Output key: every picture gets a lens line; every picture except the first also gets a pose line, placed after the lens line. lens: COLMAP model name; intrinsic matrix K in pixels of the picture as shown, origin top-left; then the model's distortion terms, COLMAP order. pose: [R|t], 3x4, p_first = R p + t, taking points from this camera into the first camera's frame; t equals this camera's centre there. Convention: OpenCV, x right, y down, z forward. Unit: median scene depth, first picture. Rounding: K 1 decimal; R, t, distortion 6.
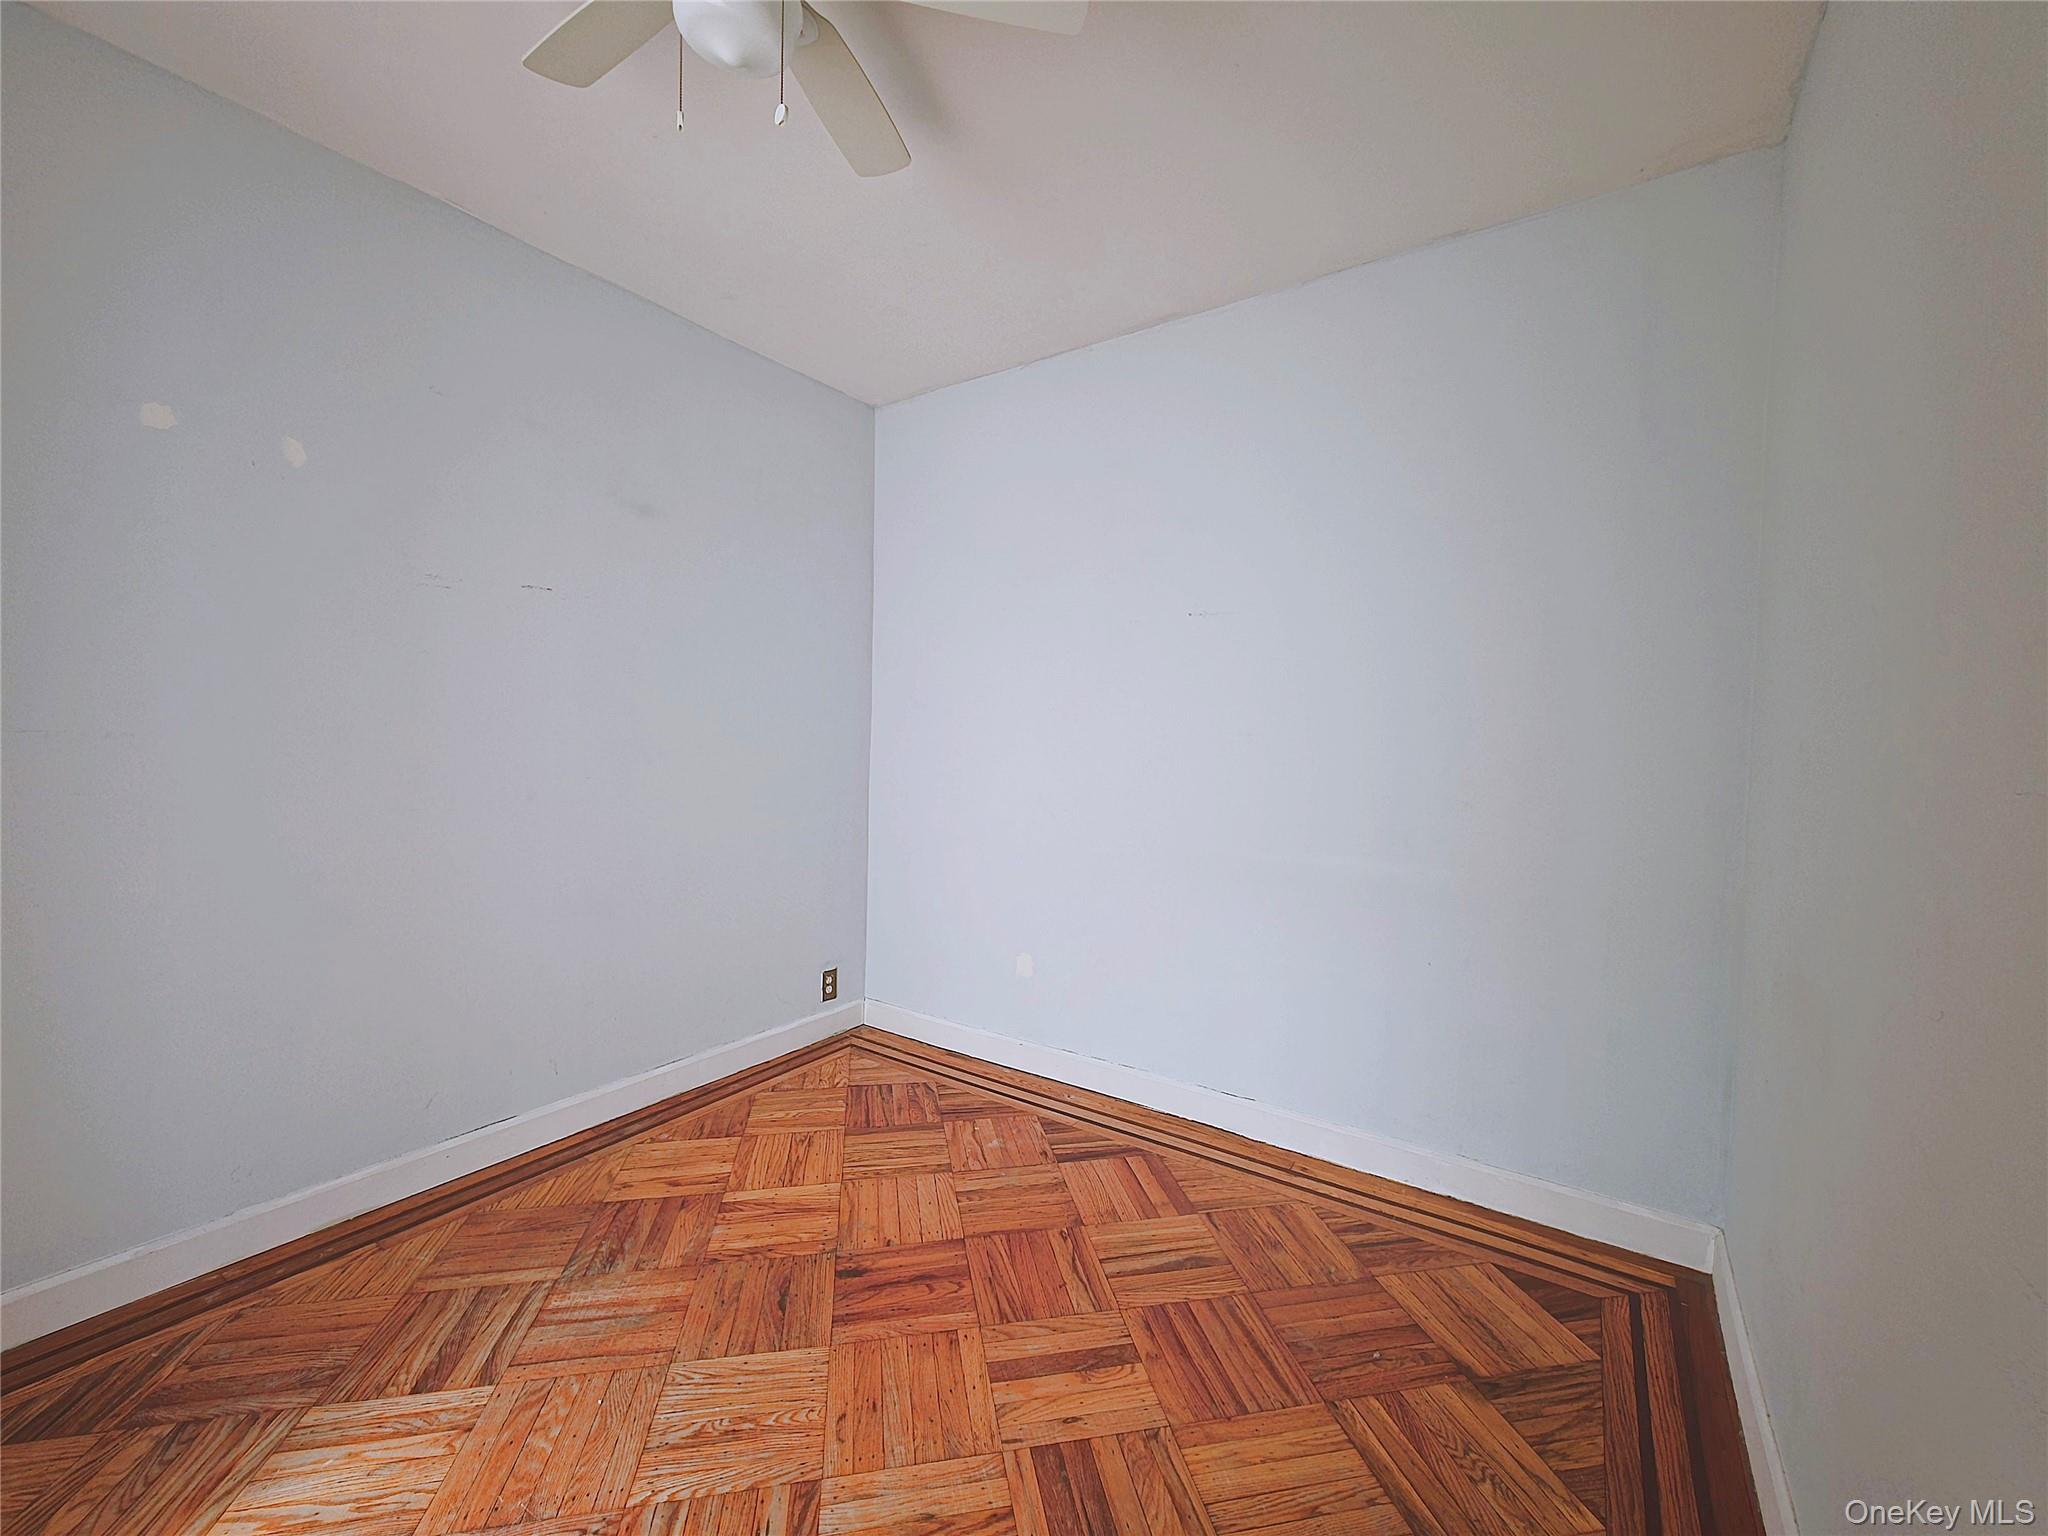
lens RADIAL K [[816.8, 0, 1024.2], [0, 816.8, 768.1], [0, 0, 1]] dist [0.005041, -0.001421]
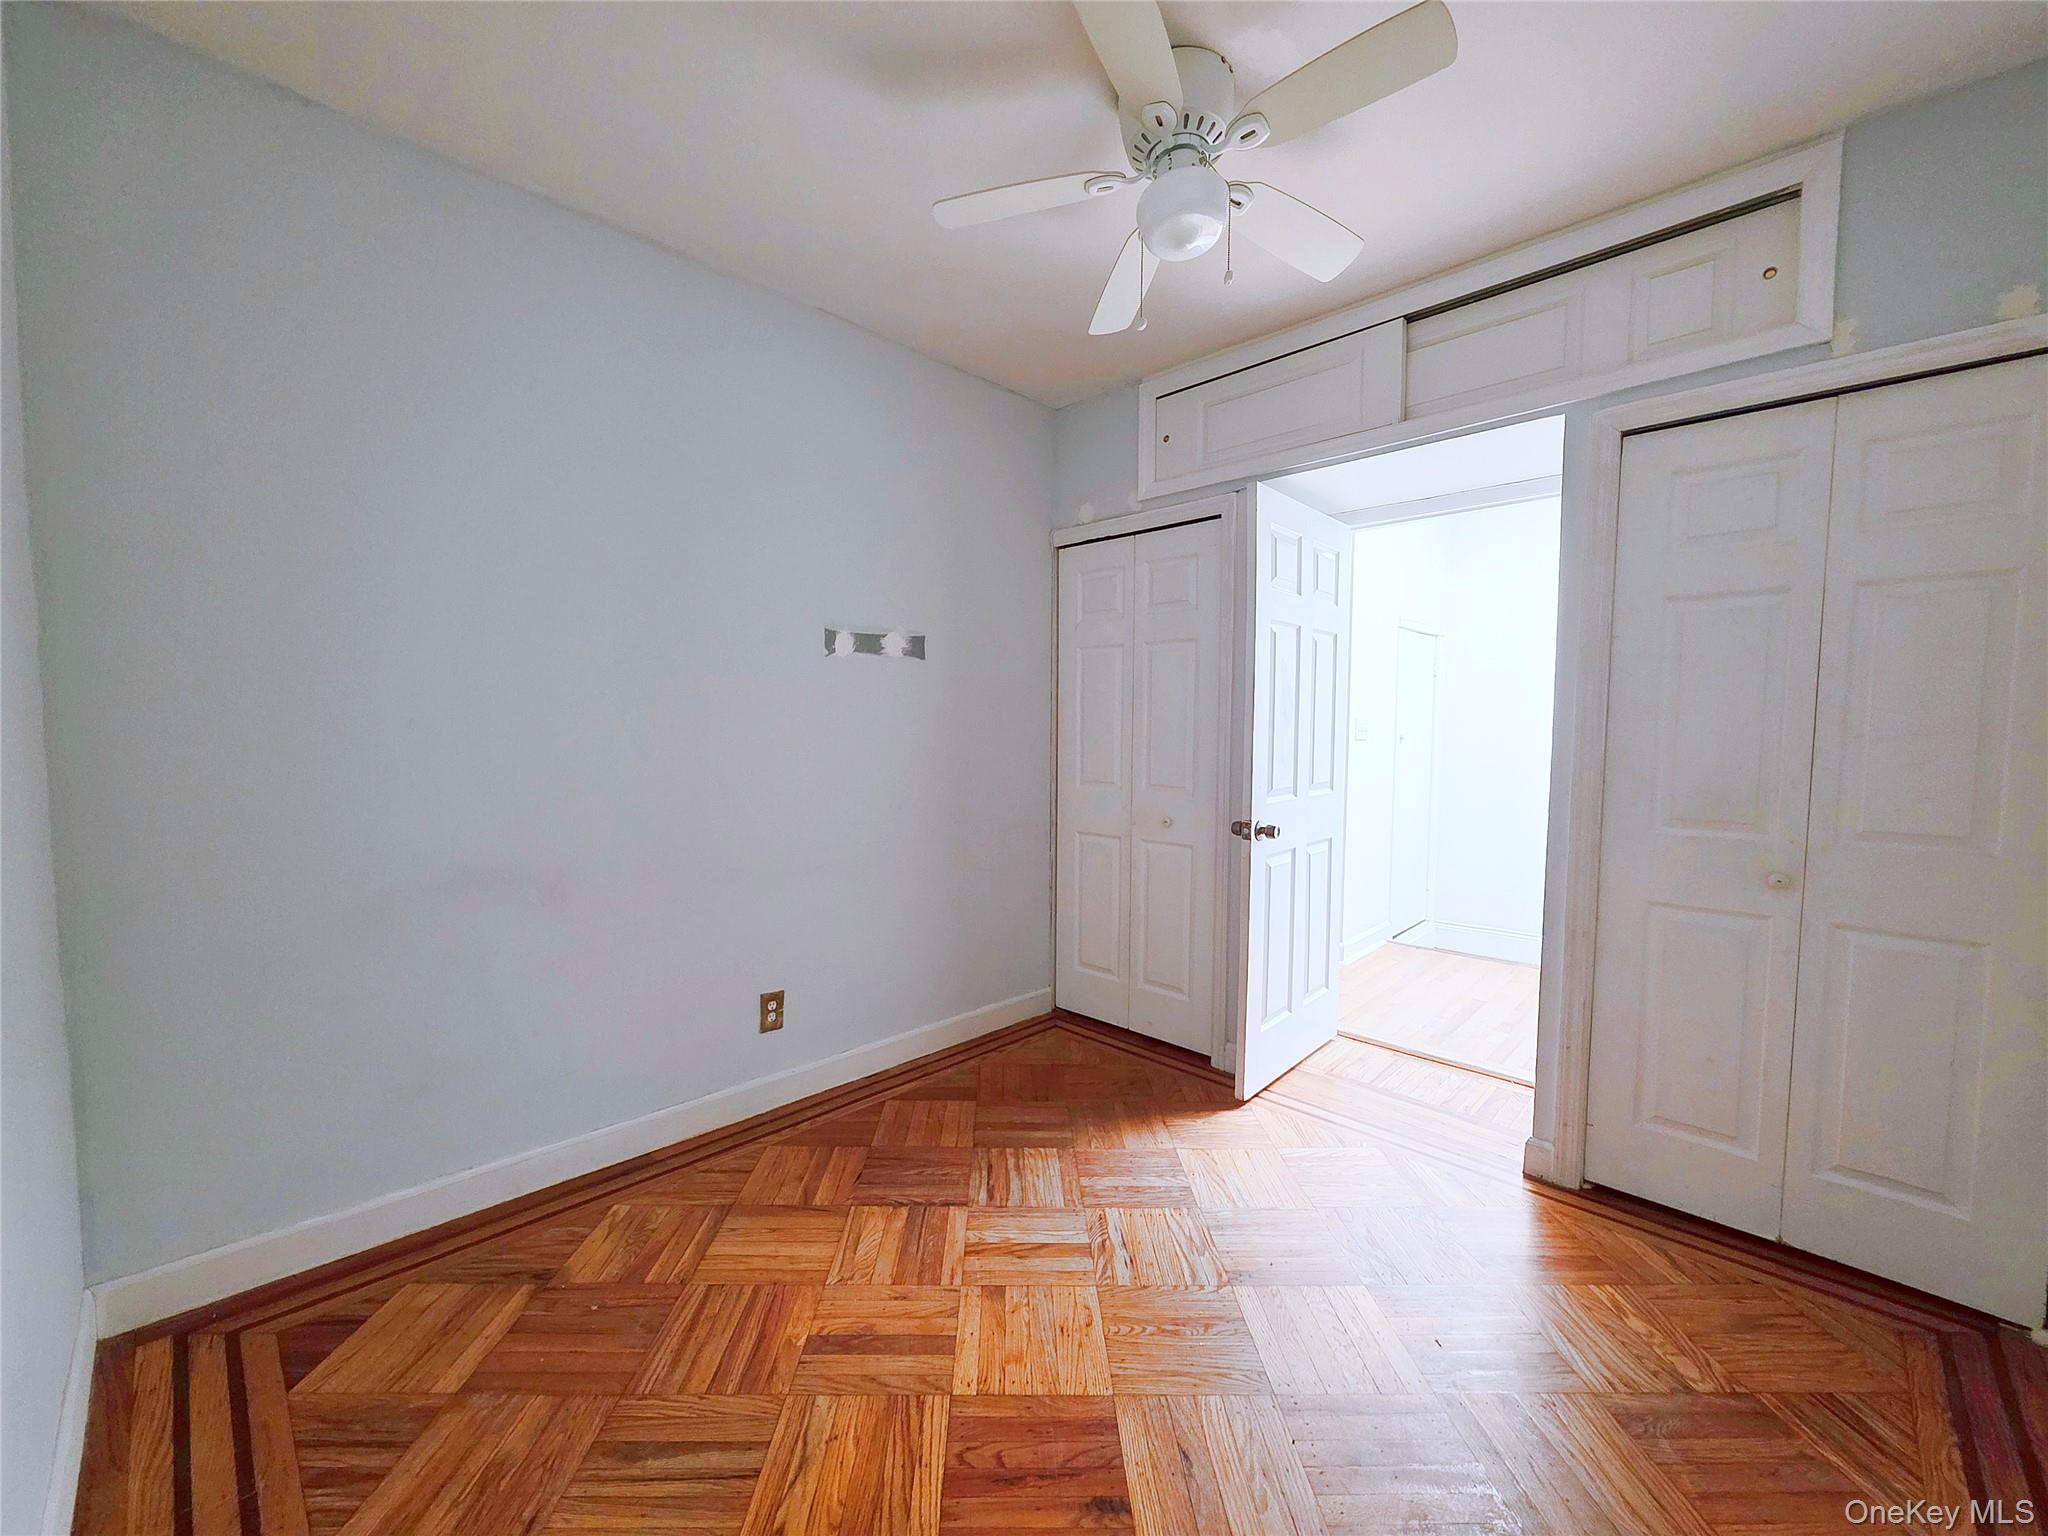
lens RADIAL K [[816.8, 0, 1024.1], [0, 816.8, 769.1], [0, 0, 1]] dist [0.005041, -0.001421]
pose [[-0.984343, -0.039165, 0.171858, -0.265396], [-0.022469, 0.994929, 0.098041, -0.090059], [-0.174826, 0.092644, -0.980231, 1.835956]]
